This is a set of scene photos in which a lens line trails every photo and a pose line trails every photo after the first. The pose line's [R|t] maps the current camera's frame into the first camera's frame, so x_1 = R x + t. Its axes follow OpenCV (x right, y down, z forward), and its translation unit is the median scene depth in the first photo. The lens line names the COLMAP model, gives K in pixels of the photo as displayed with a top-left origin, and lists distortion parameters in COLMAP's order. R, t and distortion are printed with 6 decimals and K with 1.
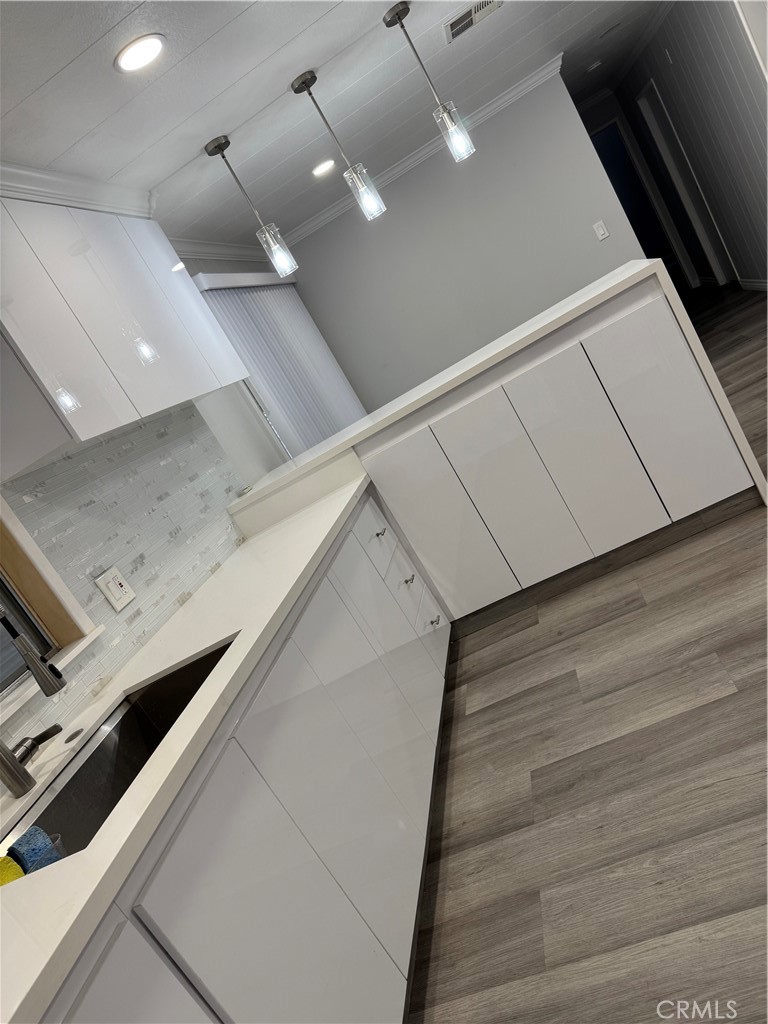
lens RADIAL K [[723.7, 0, 389.9], [0, 723.7, 509.6], [0, 0, 1]] dist [0.035818, -0.019543]
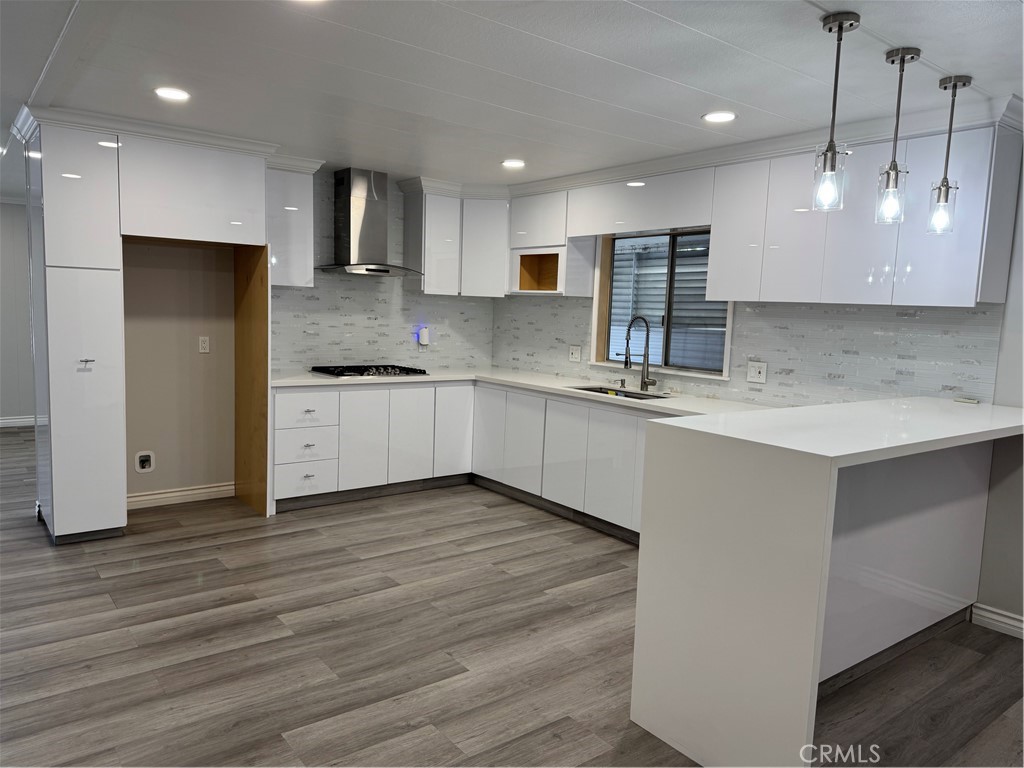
lens RADIAL K [[723.7, 0, 512.1], [0, 723.7, 387.4], [0, 0, 1]] dist [0.035818, -0.019543]
pose [[-0.607205, 0.543512, -0.579566, 1.166473], [0.124604, 0.785544, 0.606130, -1.123500], [0.784714, 0.295829, -0.544710, 1.598587]]
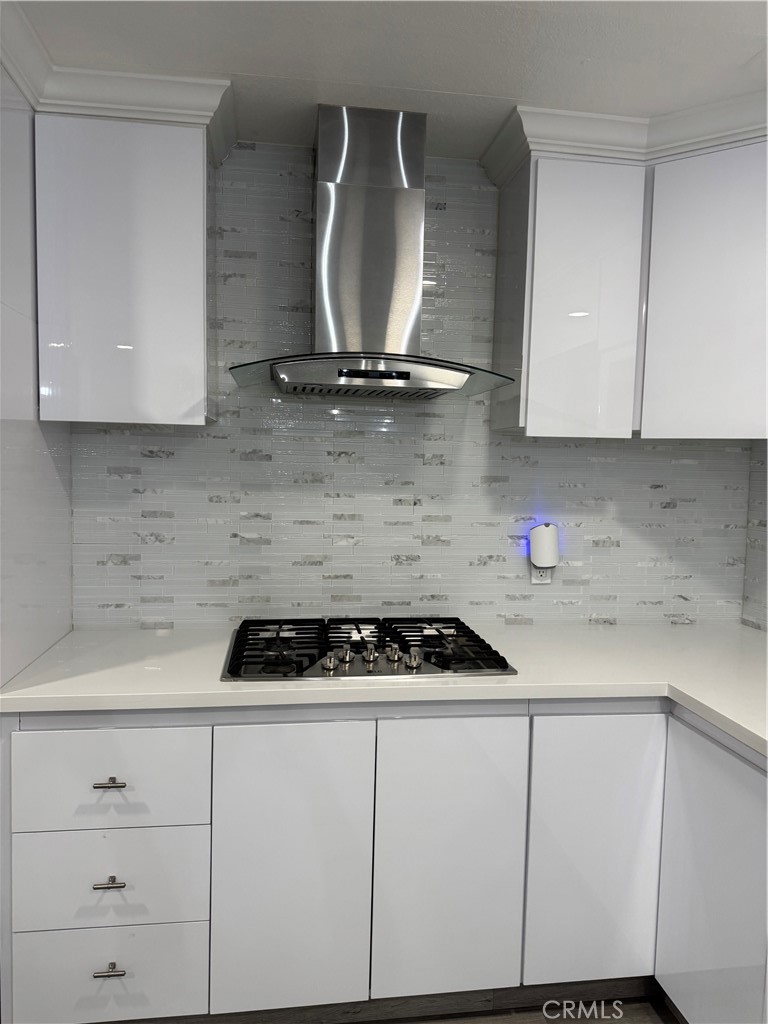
lens RADIAL K [[723.7, 0, 364.0], [0, 723.7, 512.2], [0, 0, 1]] dist [0.035818, -0.019543]
pose [[-0.839324, 0.499544, -0.214455, 0.836457], [0.379076, 0.820558, 0.427768, -0.855017], [0.389662, 0.277742, -0.878079, 1.293136]]
